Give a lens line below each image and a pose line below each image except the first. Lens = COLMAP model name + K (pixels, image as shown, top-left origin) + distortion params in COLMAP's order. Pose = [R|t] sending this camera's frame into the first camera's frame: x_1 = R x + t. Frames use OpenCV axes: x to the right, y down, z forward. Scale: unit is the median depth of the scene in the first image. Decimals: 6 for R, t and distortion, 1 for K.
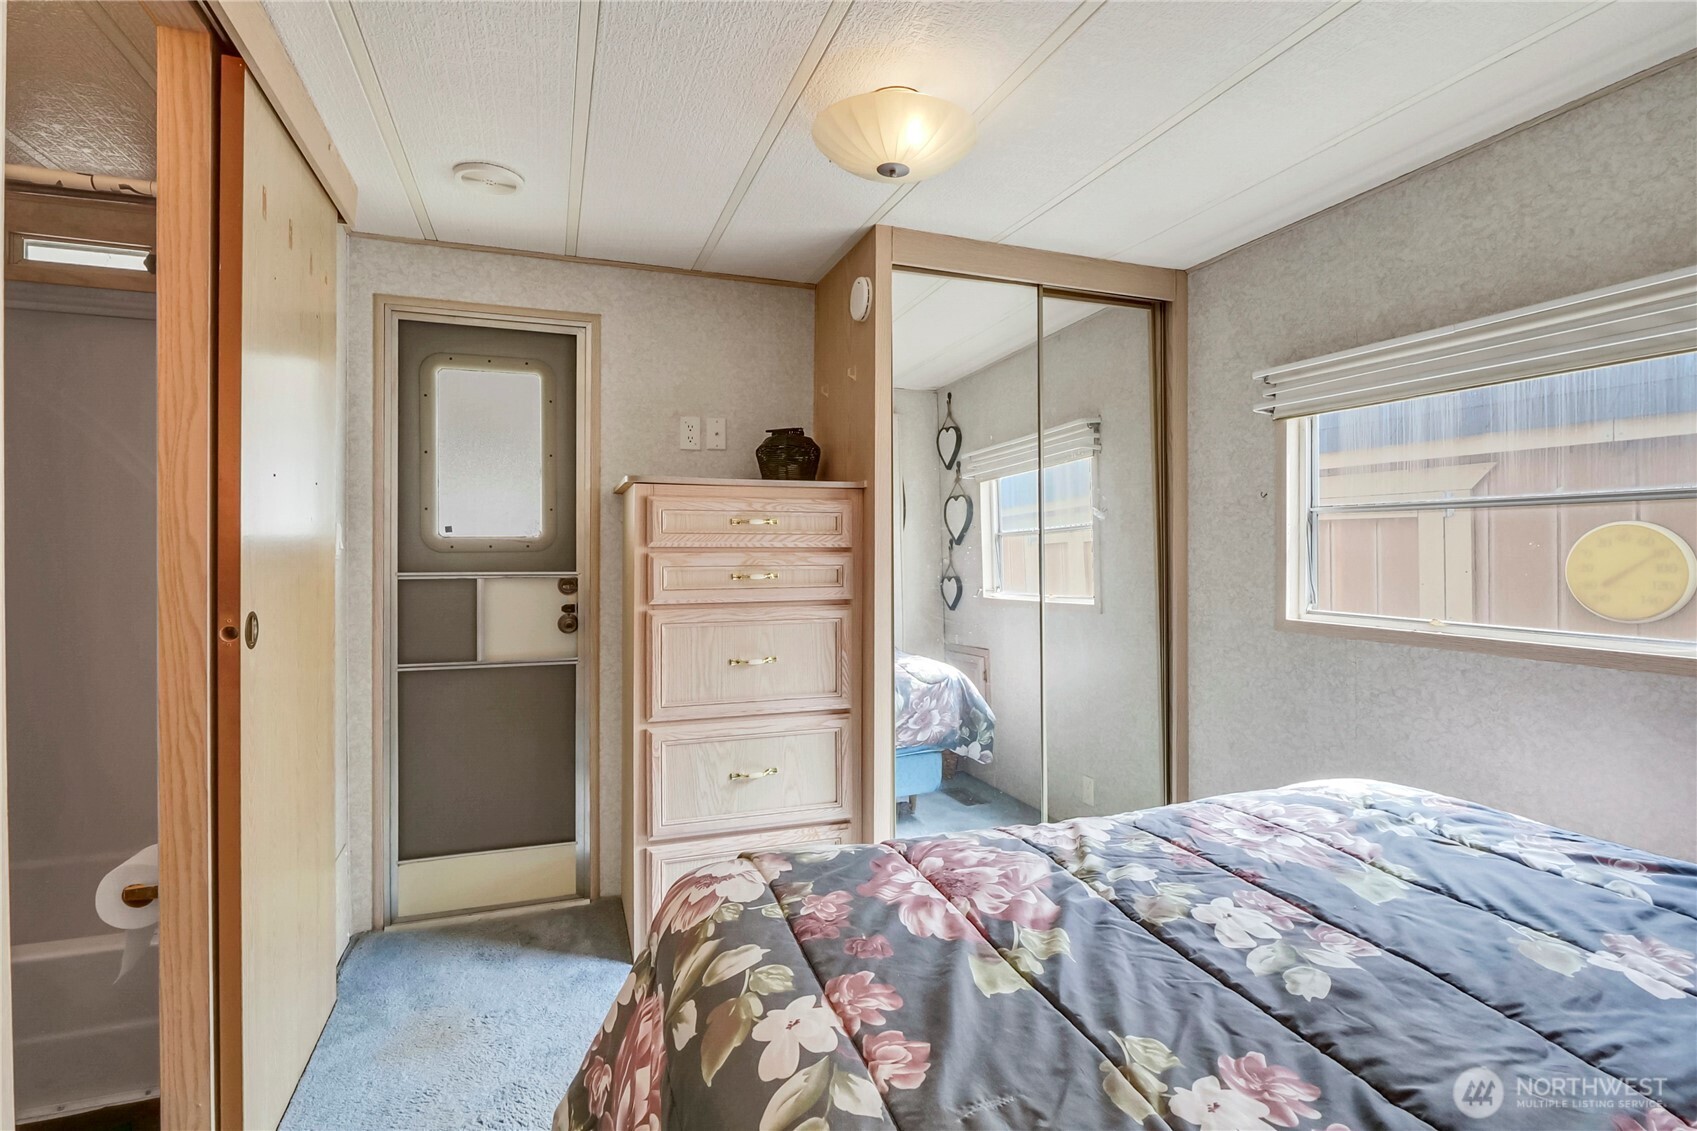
lens RADIAL K [[803.9, 0, 847.7], [0, 803.9, 548.9], [0, 0, 1]] dist [-0.014067, -0.001443]
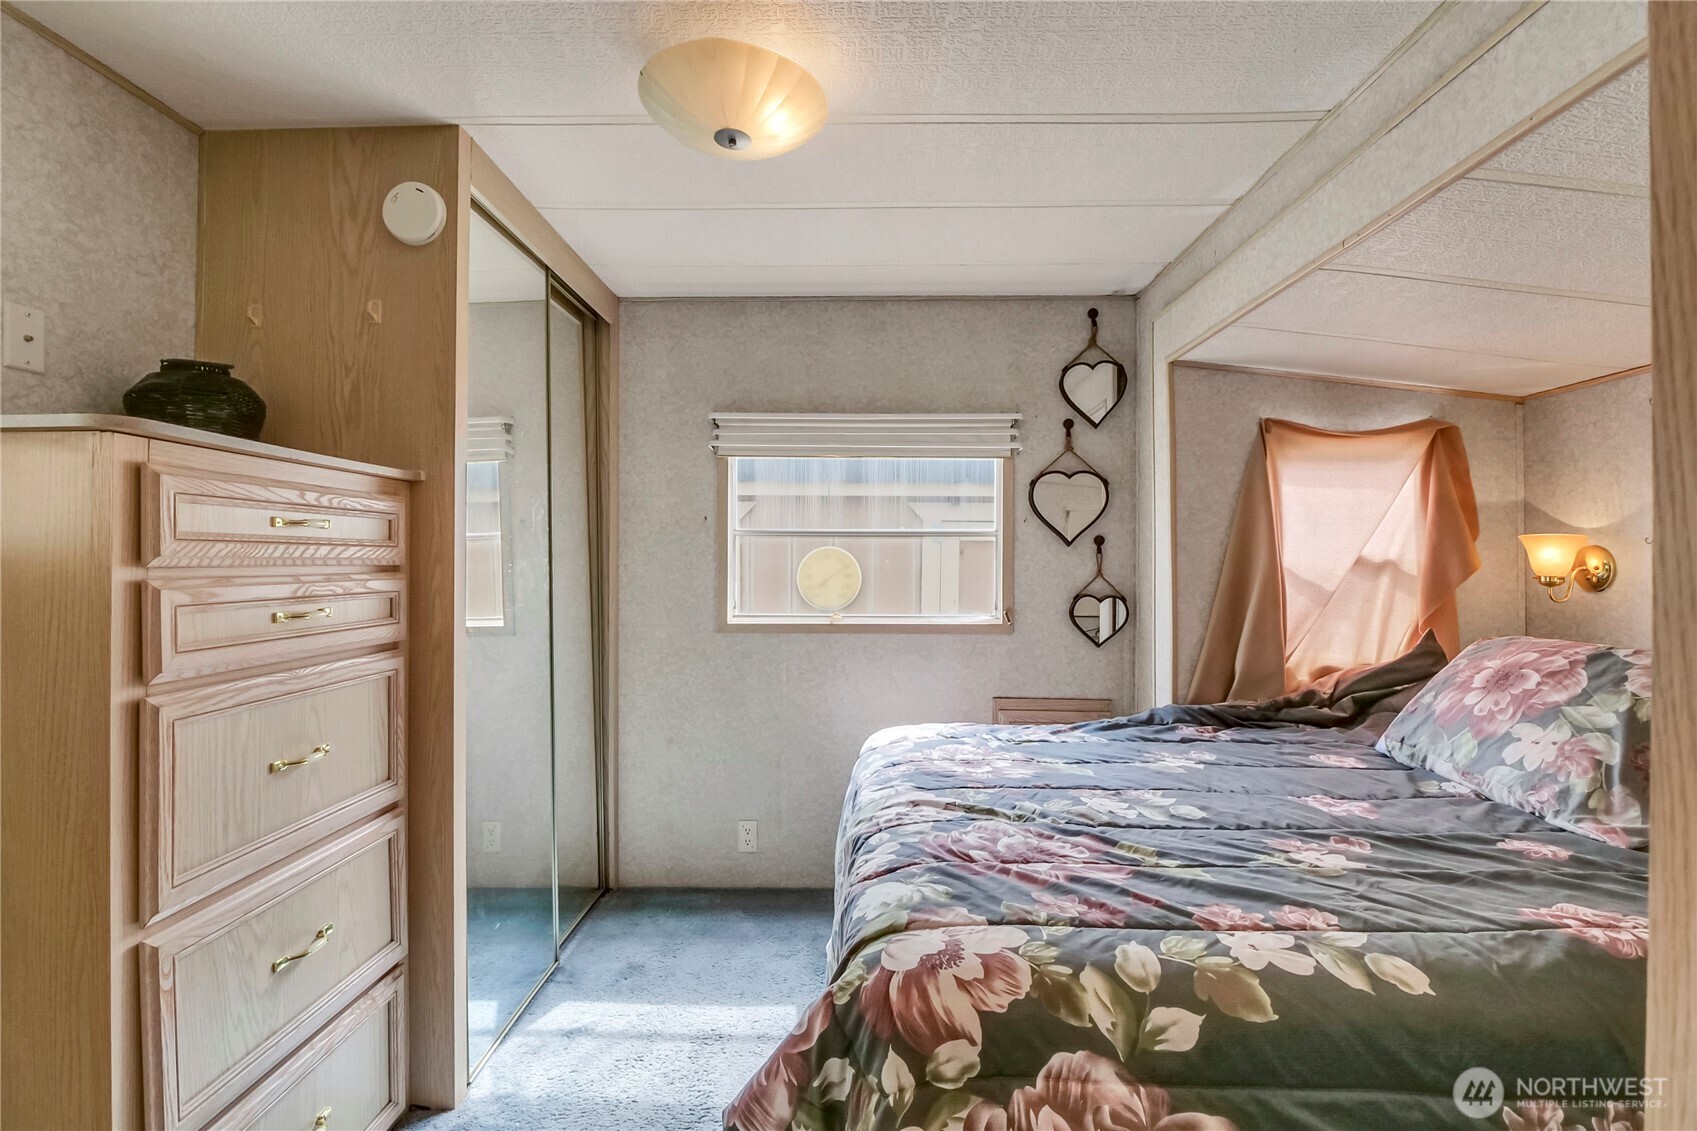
lens RADIAL K [[794.2, 0, 858.1], [0, 794.2, 561.0], [0, 0, 1]] dist [-0.011135, -0.000357]
pose [[0.353443, -0.000767, 0.935456, -0.509873], [-0.000073, 1.000000, 0.000847, -0.006712], [-0.935456, -0.000368, 0.353443, 0.404645]]
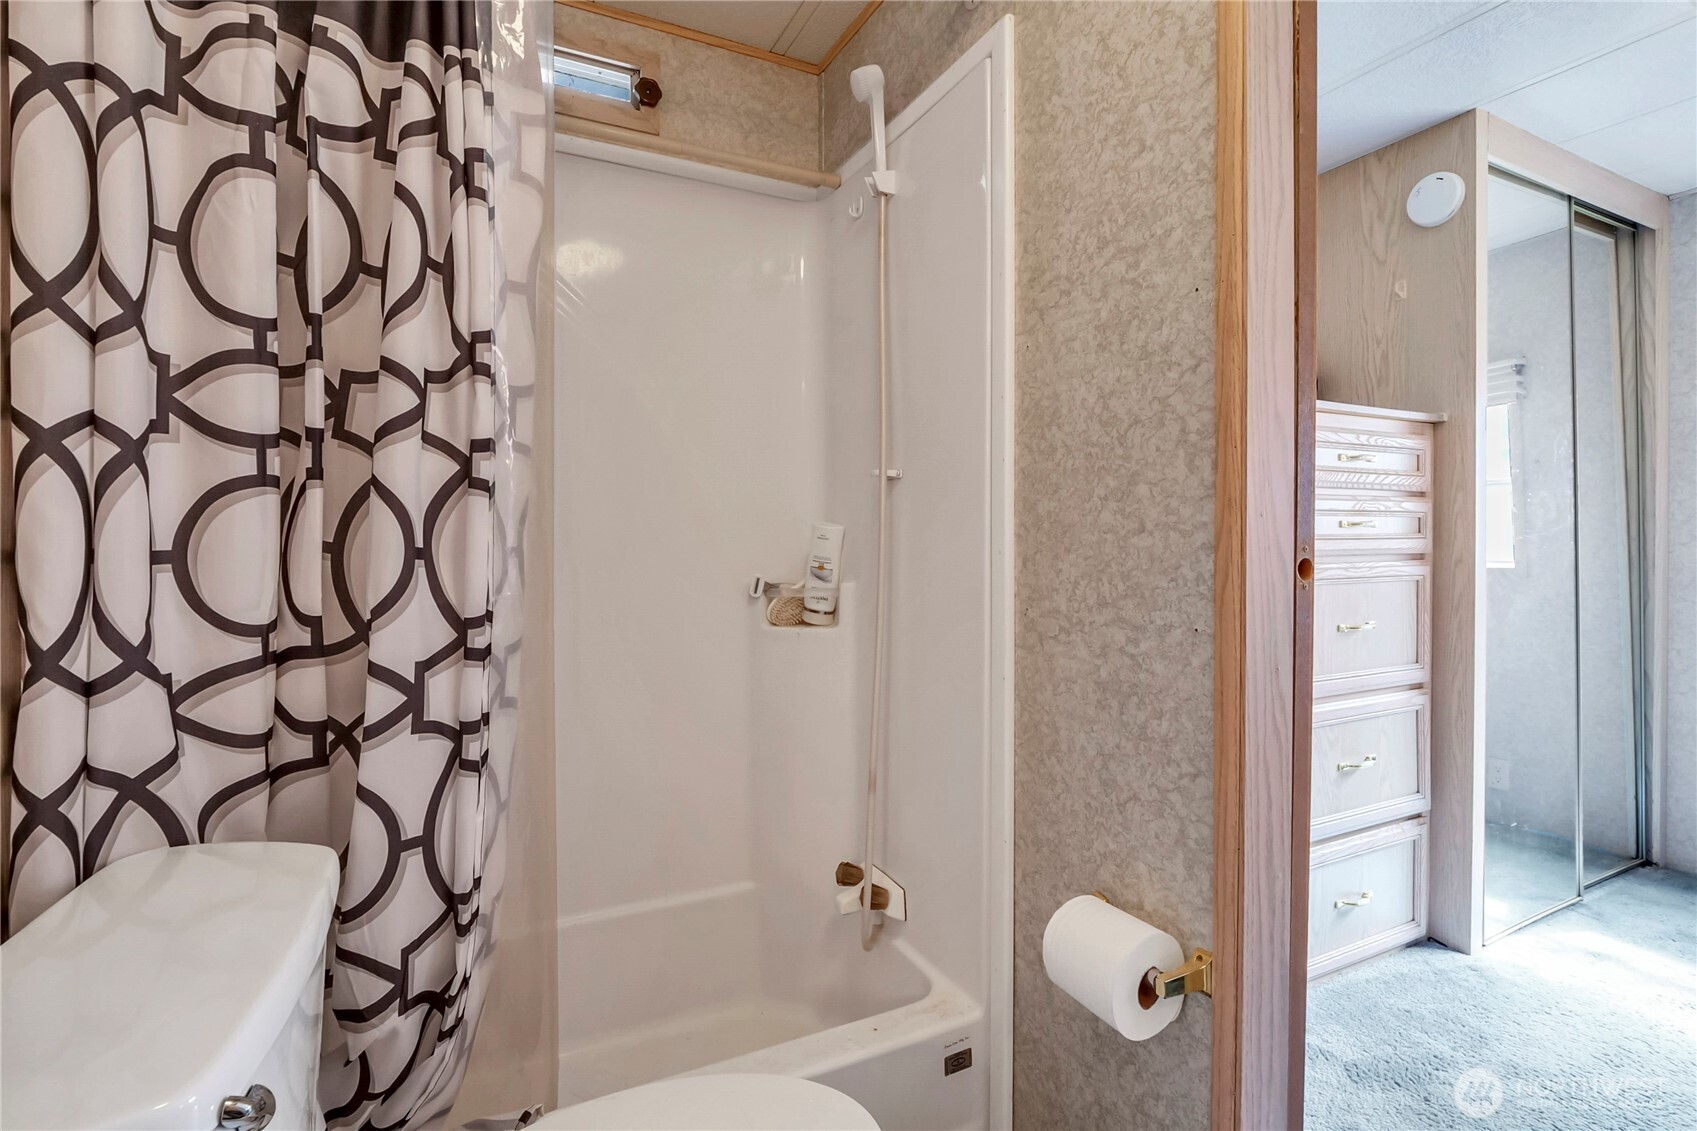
lens RADIAL K [[804.4, 0, 839.5], [0, 804.4, 552.6], [0, 0, 1]] dist [-0.012339, -0.000048]
pose [[0.994568, -0.008225, 0.103766, -0.721522], [0.007063, 0.999908, 0.011555, 0.048899], [-0.103851, -0.010759, 0.994535, 0.234370]]
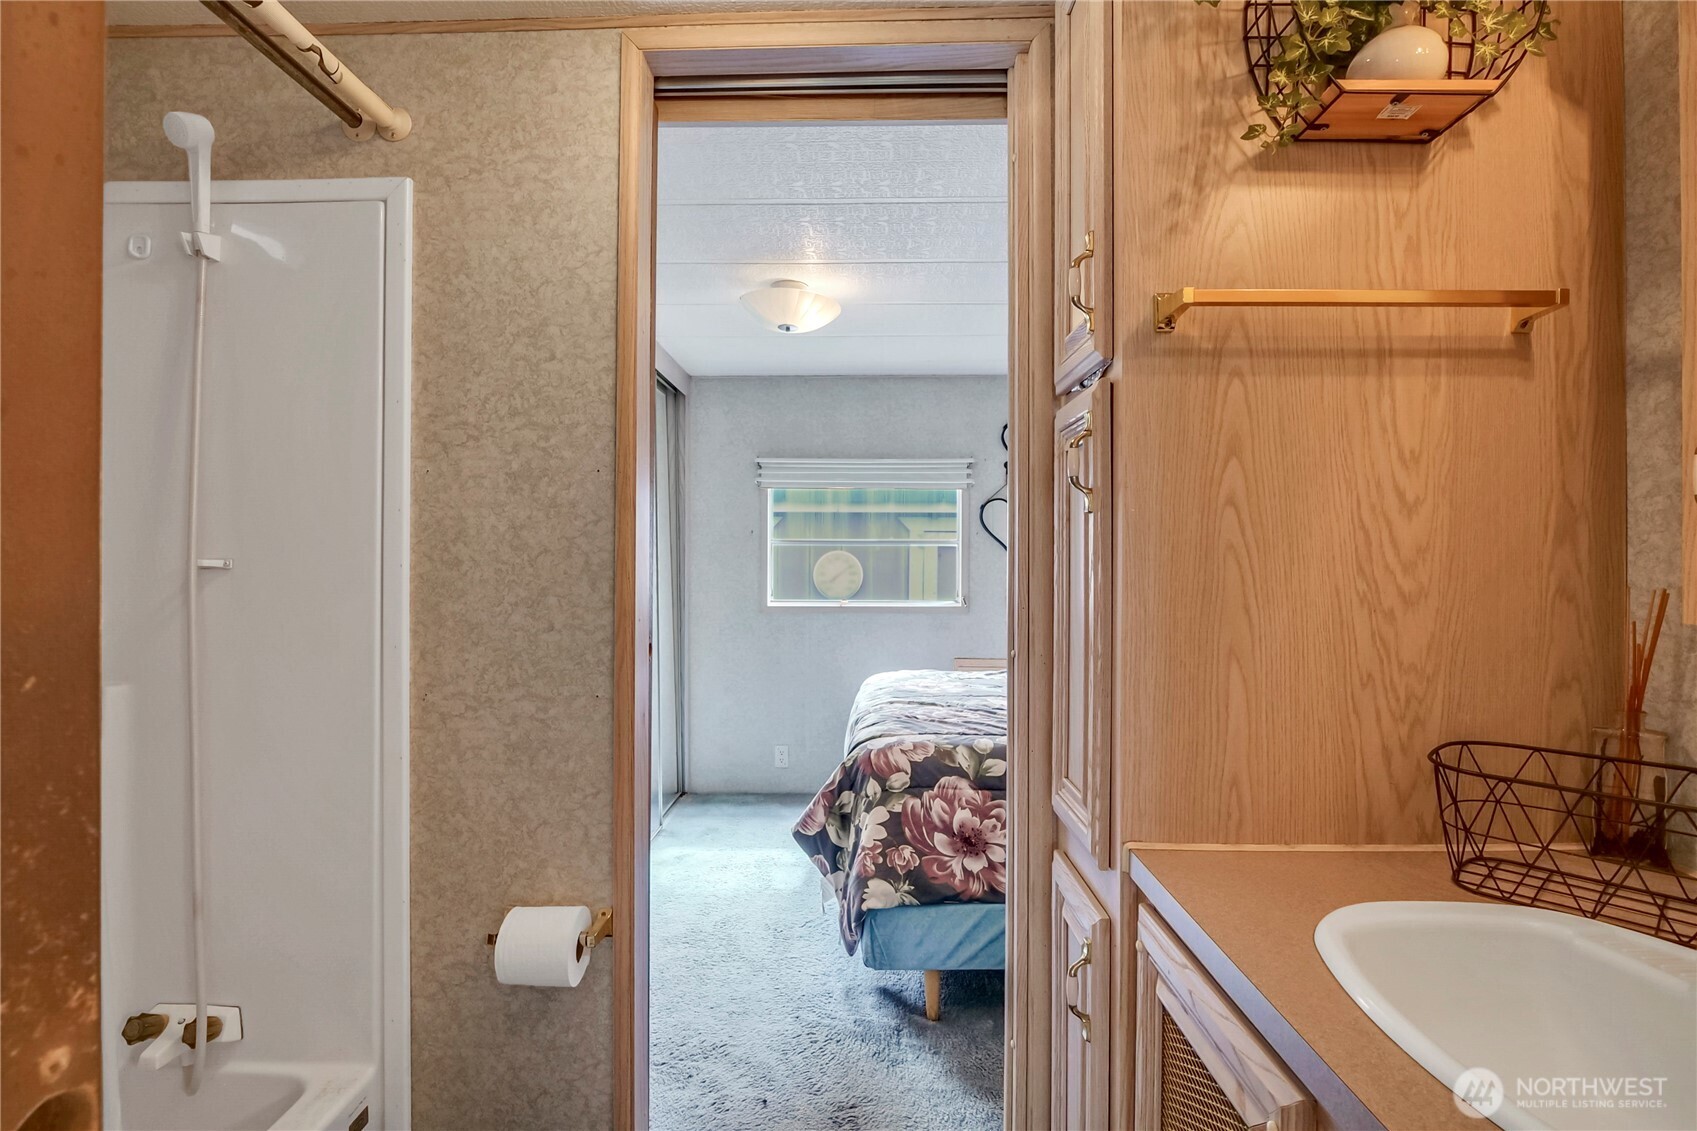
lens RADIAL K [[794.7, 0, 872.2], [0, 794.7, 562.3], [0, 0, 1]] dist [-0.014564, -0.000648]
pose [[0.343047, -0.000425, 0.939318, -0.984373], [0.000491, 1.000000, 0.000274, -0.005790], [-0.939318, 0.000367, 0.343047, 0.216559]]
